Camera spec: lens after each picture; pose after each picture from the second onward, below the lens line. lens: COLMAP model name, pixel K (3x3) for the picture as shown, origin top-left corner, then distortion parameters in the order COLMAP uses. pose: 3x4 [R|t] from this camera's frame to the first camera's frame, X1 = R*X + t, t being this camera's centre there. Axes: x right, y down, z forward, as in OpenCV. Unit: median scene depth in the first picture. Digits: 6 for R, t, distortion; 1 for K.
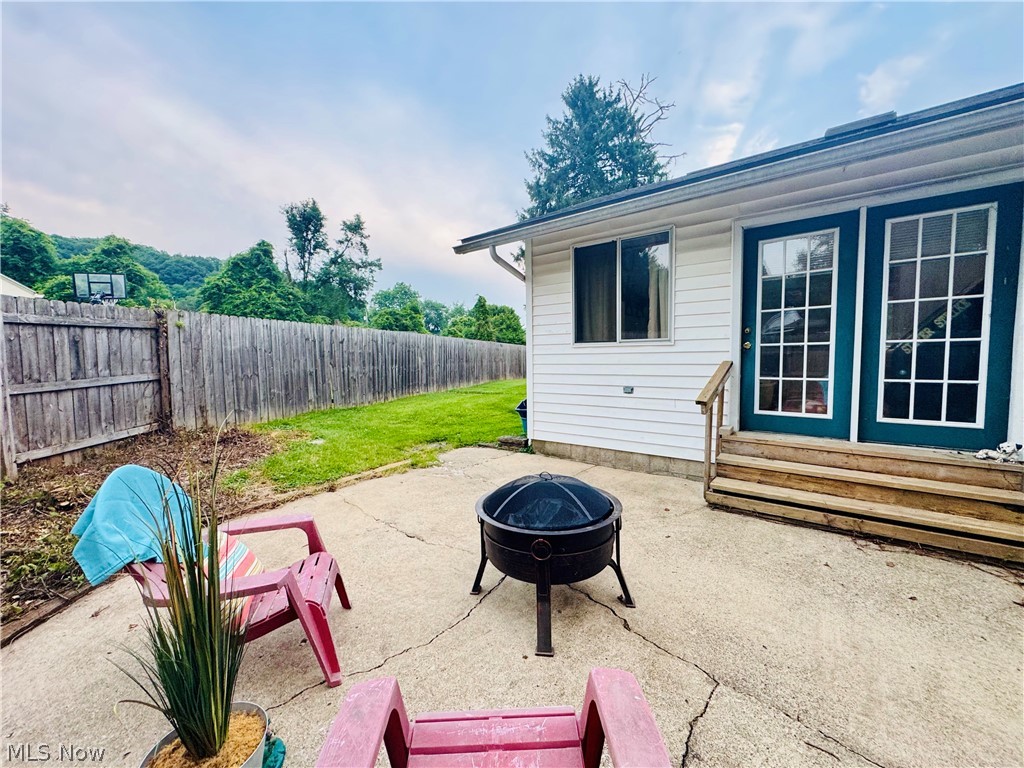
lens RADIAL K [[418.9, 0, 512.0], [0, 418.9, 384.0], [0, 0, 1]] dist [-0.000573, -0.000033]
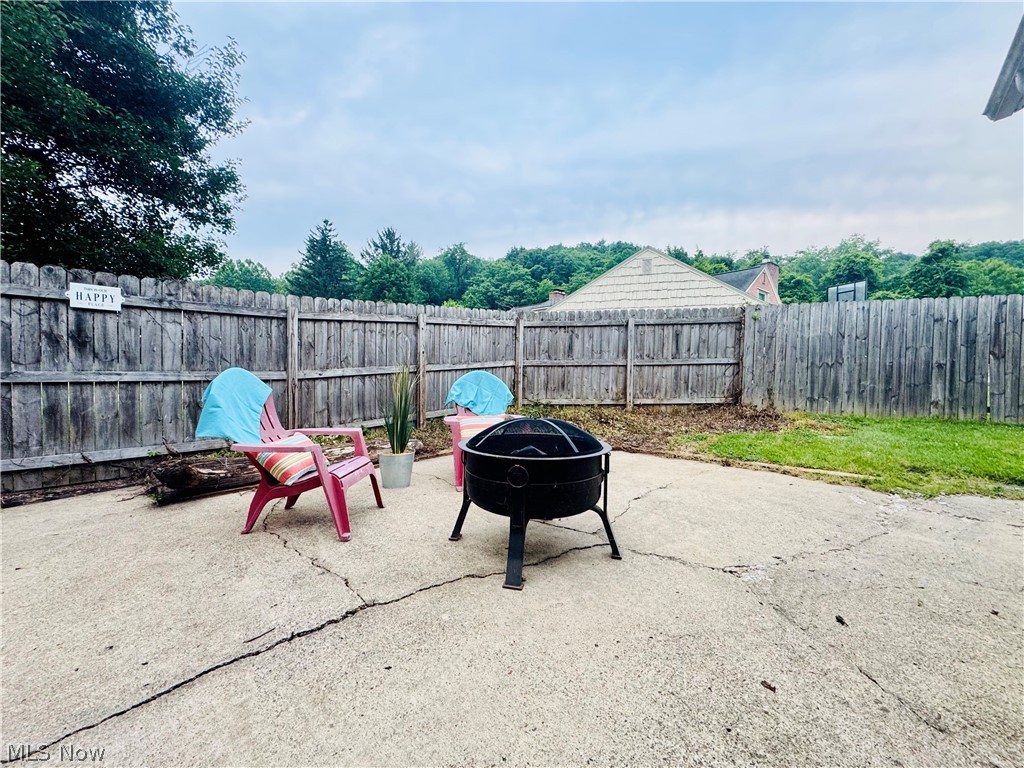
lens RADIAL K [[418.9, 0, 512.0], [0, 418.9, 384.0], [0, 0, 1]] dist [-0.000573, -0.000033]
pose [[-0.092040, 0.041256, -0.994900, 0.442746], [-0.082322, 0.995406, 0.048893, 0.044391], [0.992347, 0.086402, -0.088221, 0.446327]]
